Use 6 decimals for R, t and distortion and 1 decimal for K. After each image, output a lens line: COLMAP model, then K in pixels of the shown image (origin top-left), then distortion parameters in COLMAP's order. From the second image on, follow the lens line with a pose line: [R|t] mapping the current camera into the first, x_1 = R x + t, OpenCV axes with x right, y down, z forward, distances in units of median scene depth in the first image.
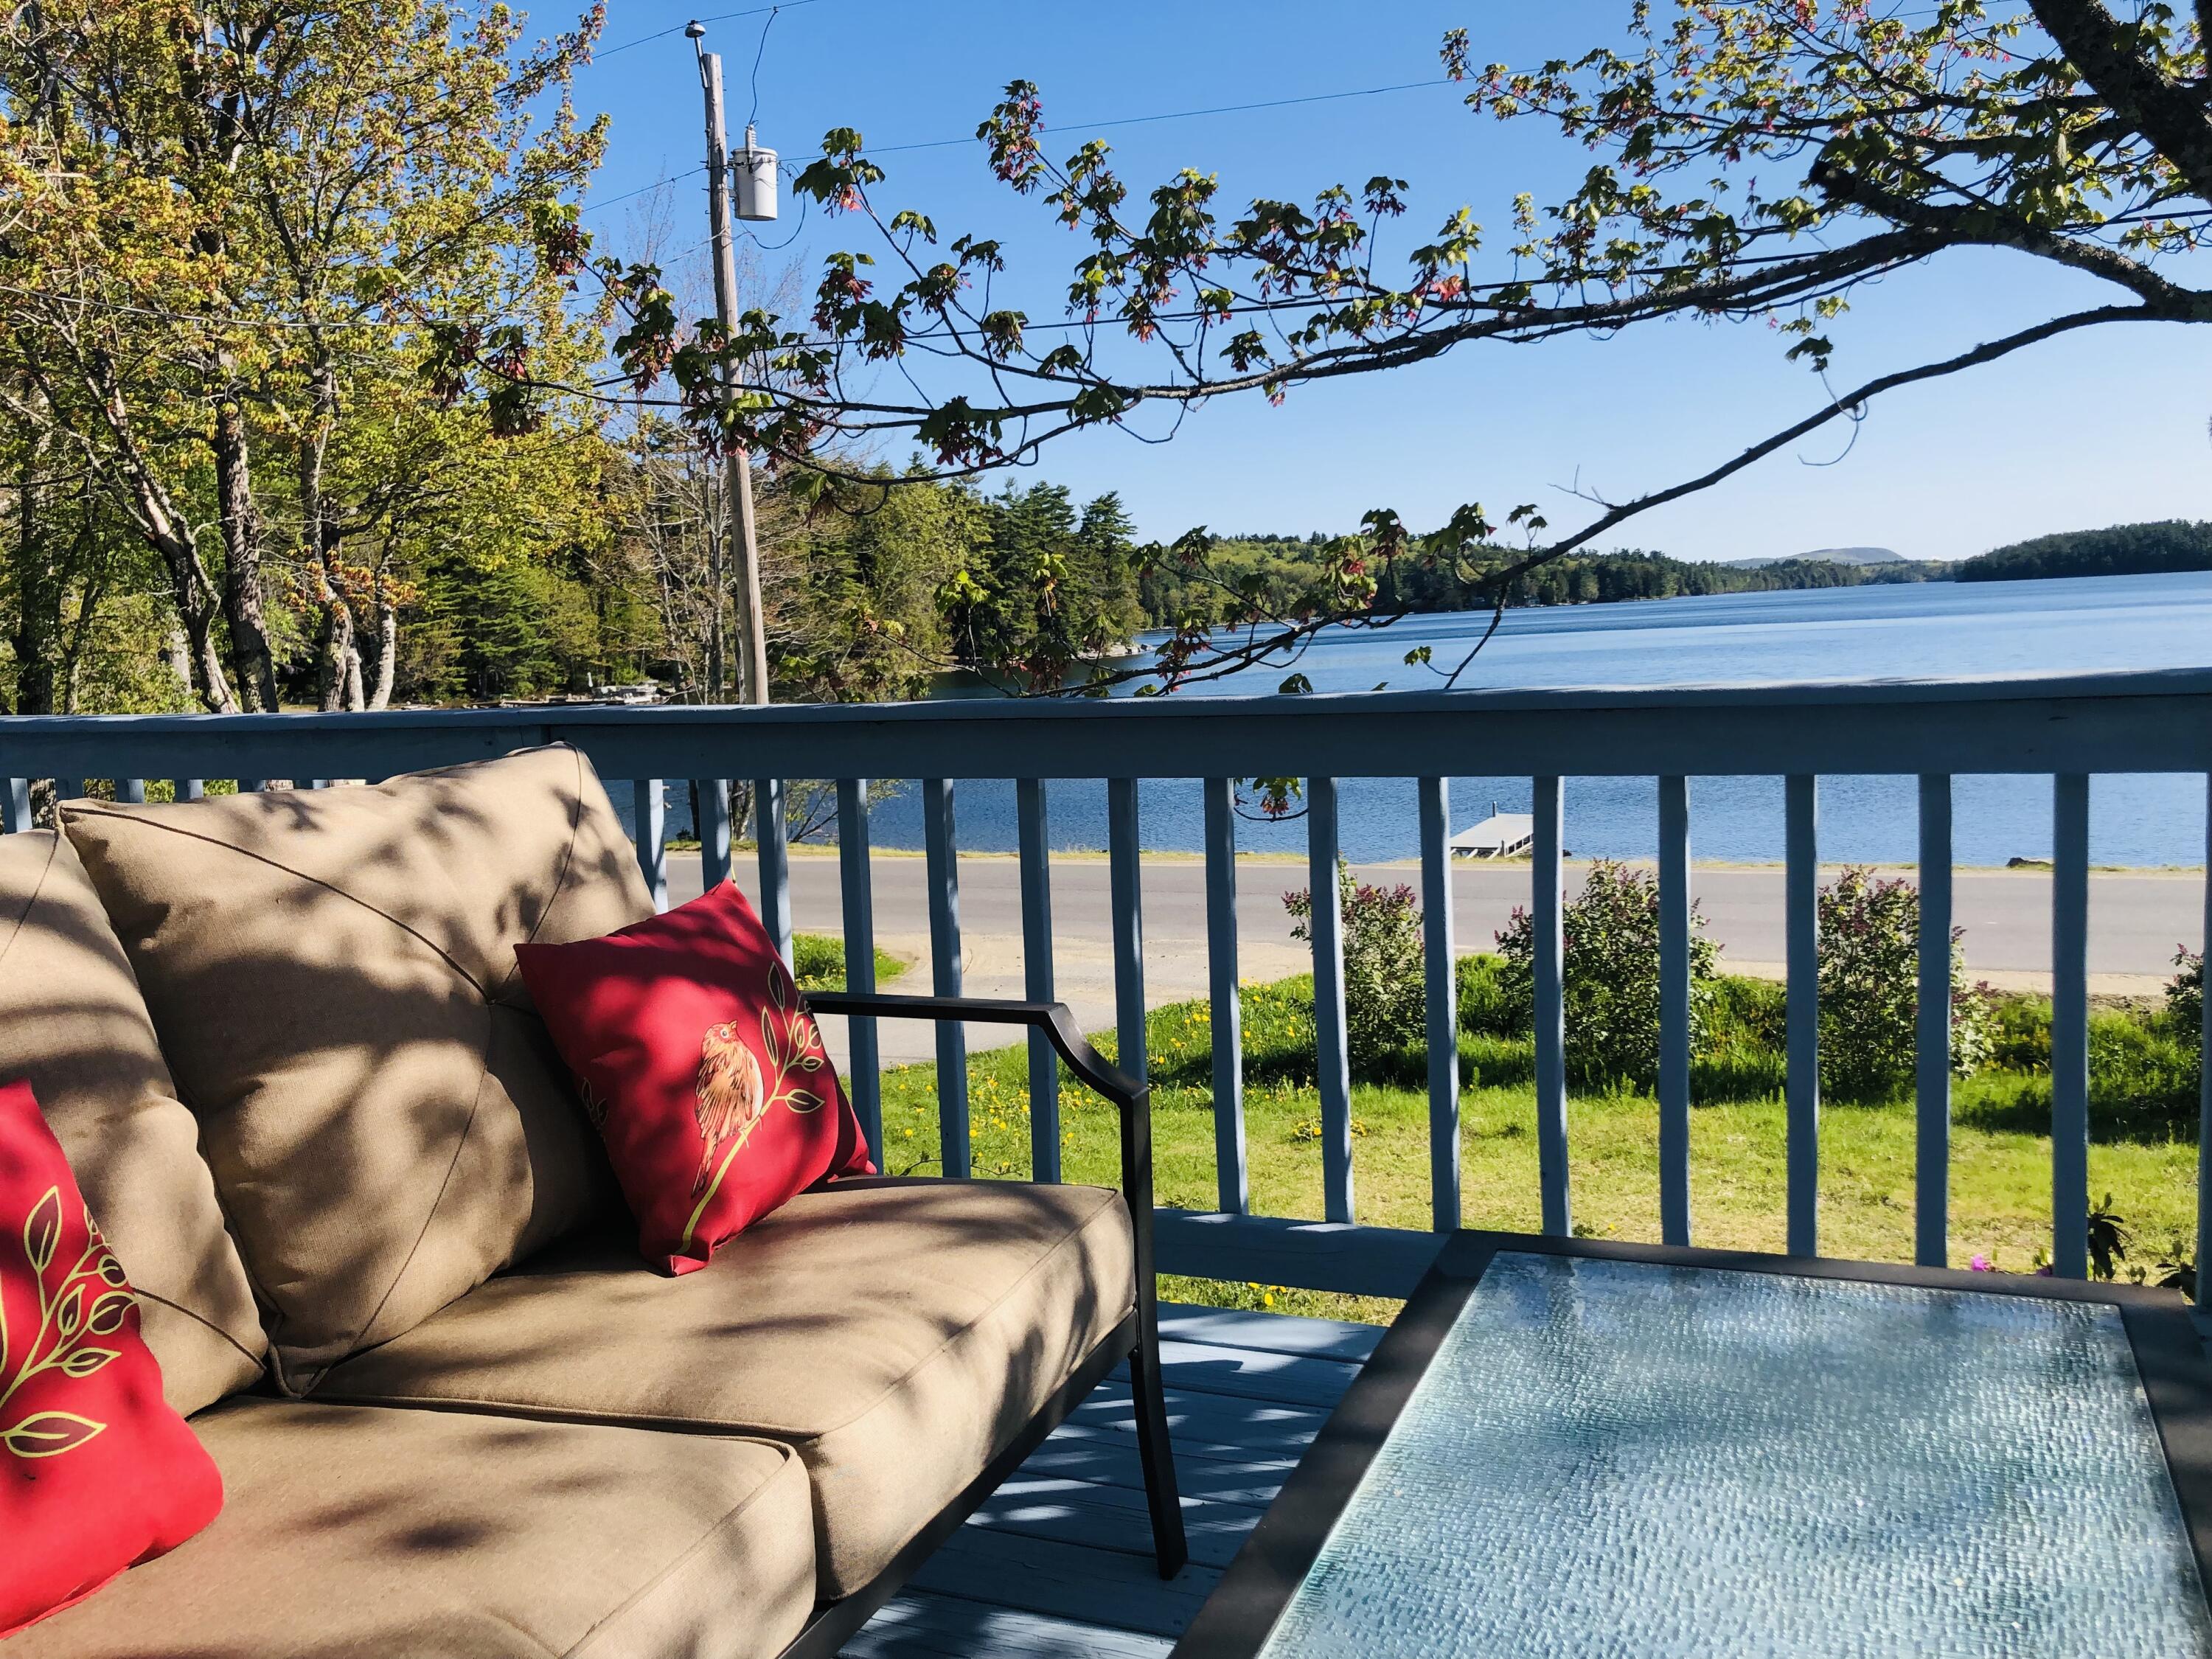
lens RADIAL K [[1820.1, 0, 1112.4], [0, 1820.1, 829.3], [0, 0, 1]] dist [0.007416, 0.001885]
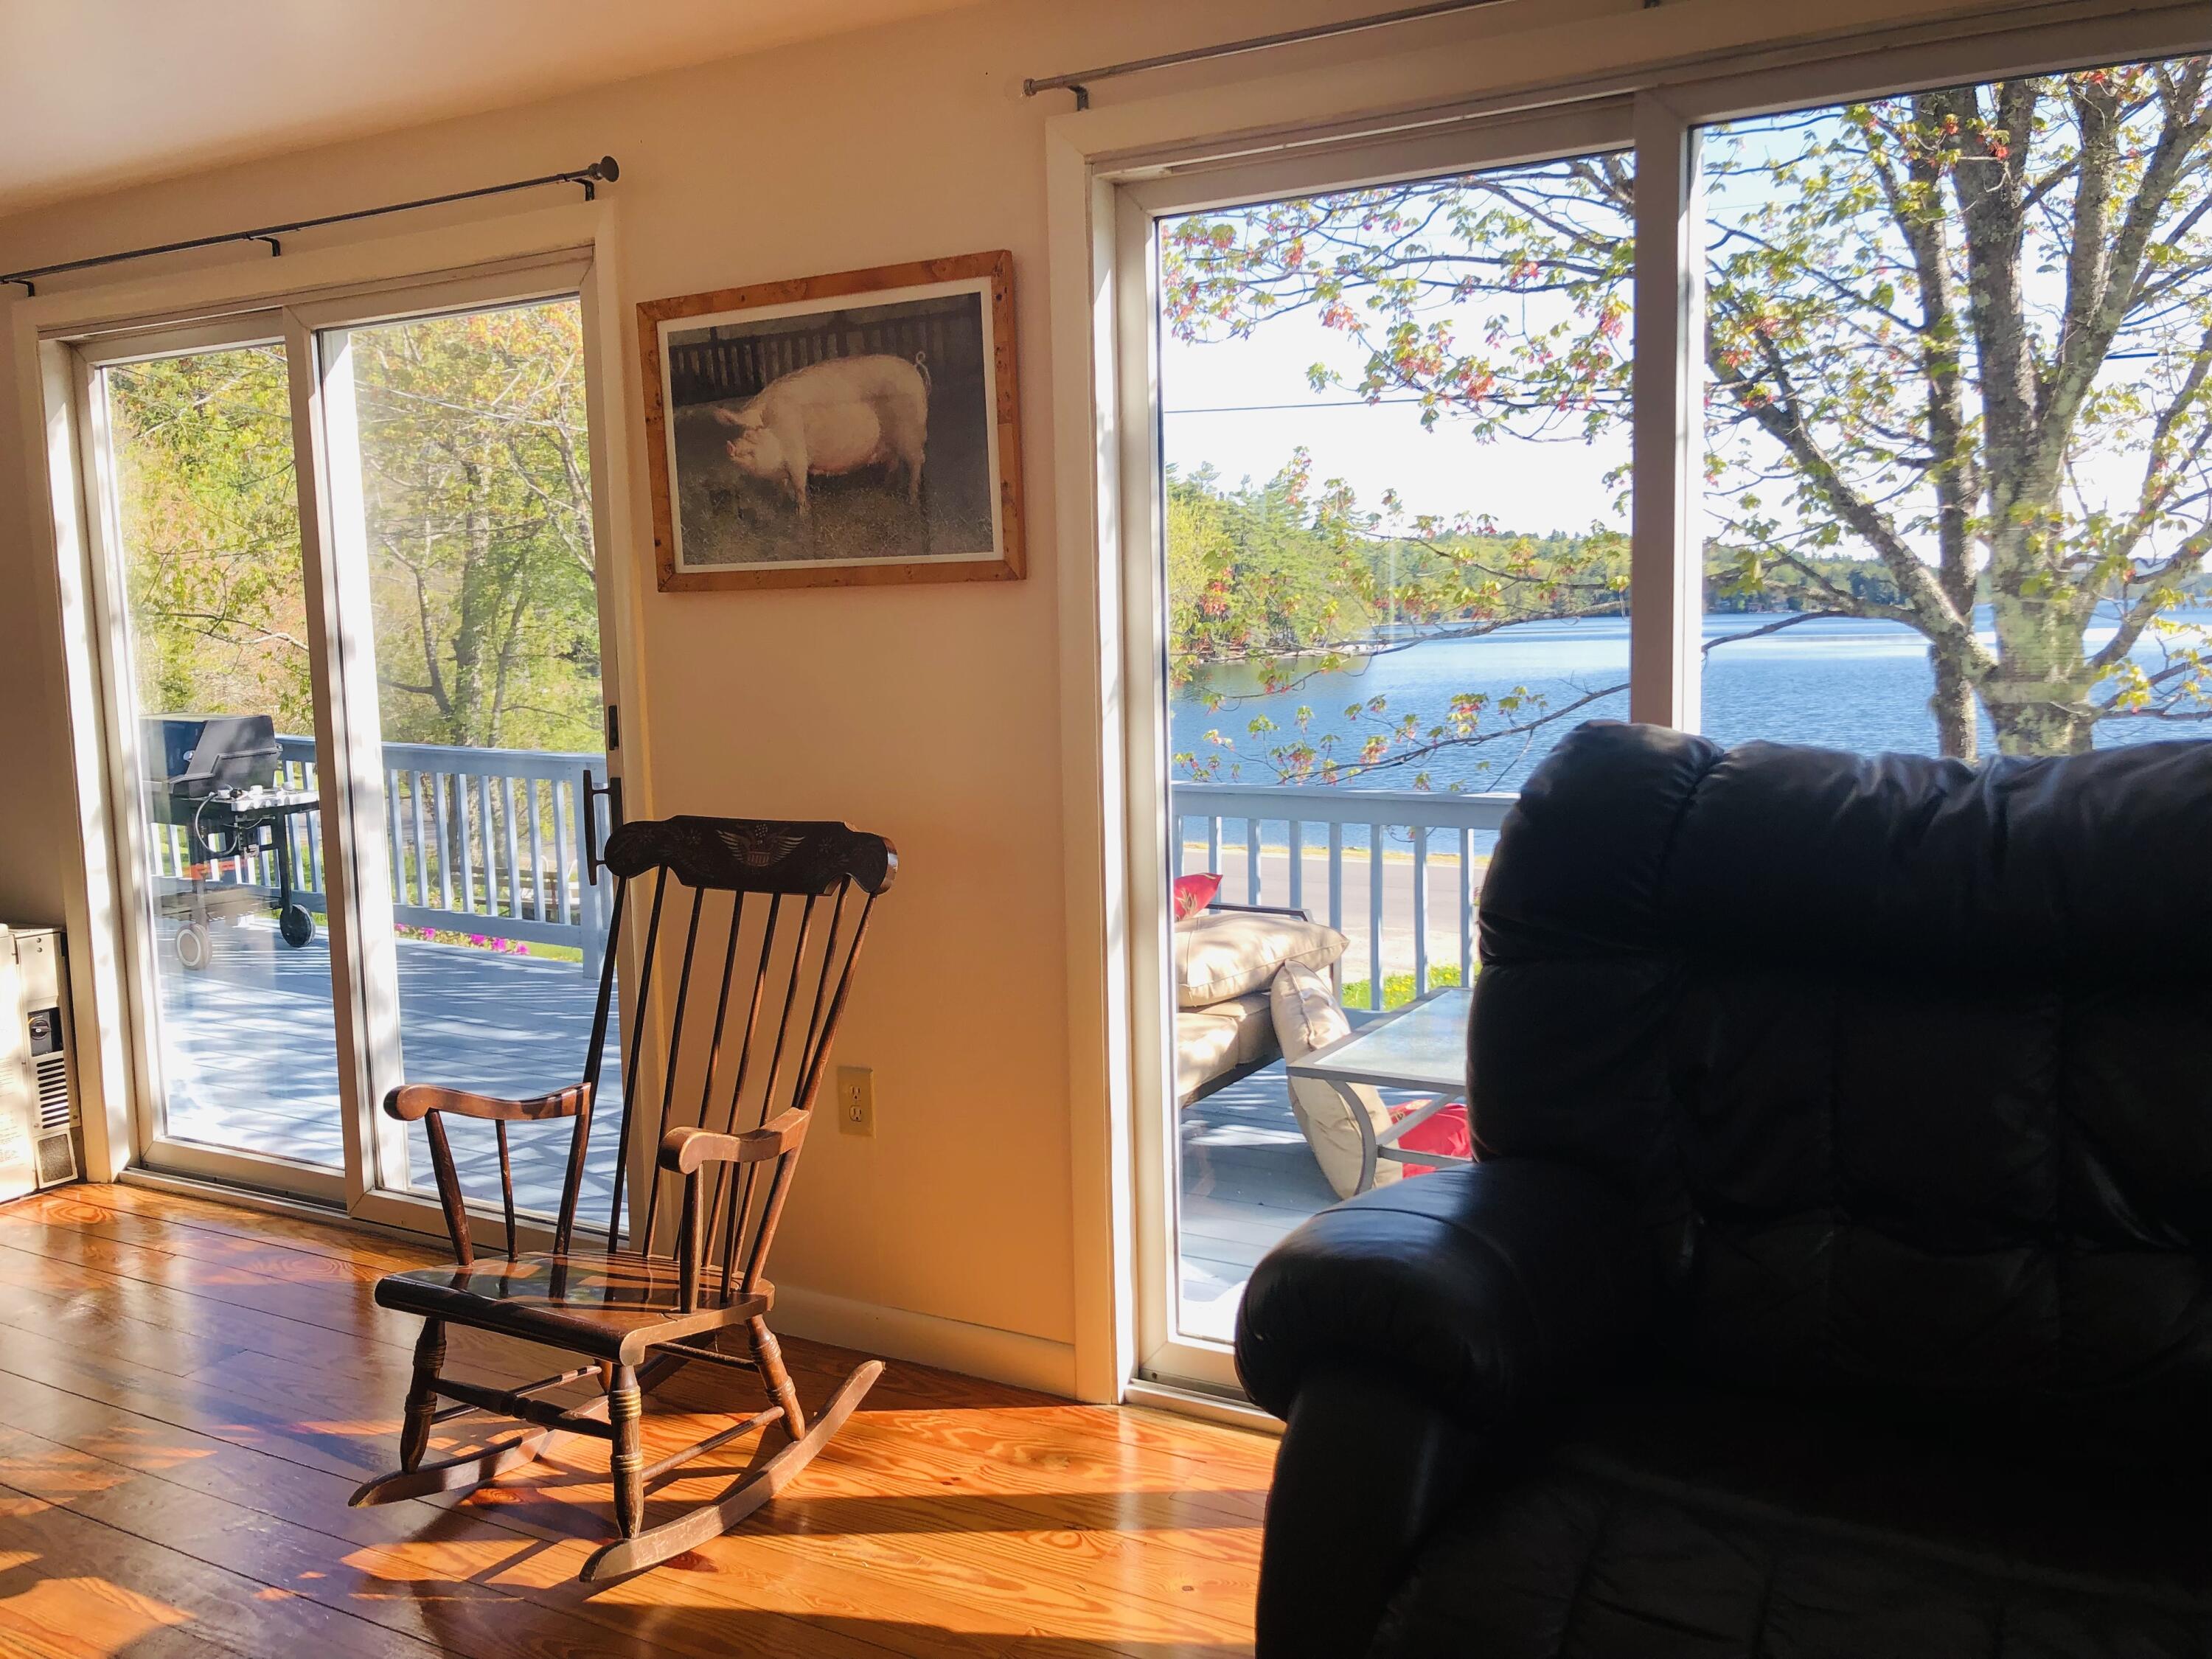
lens RADIAL K [[1820.1, 0, 1106.9], [0, 1820.1, 835.2], [0, 0, 1]] dist [0.007416, 0.001885]
pose [[0.991578, 0.039996, -0.123177, 0.000191], [-0.039049, 0.999186, 0.010095, -0.003208], [0.123480, -0.005200, 0.992333, -0.182866]]
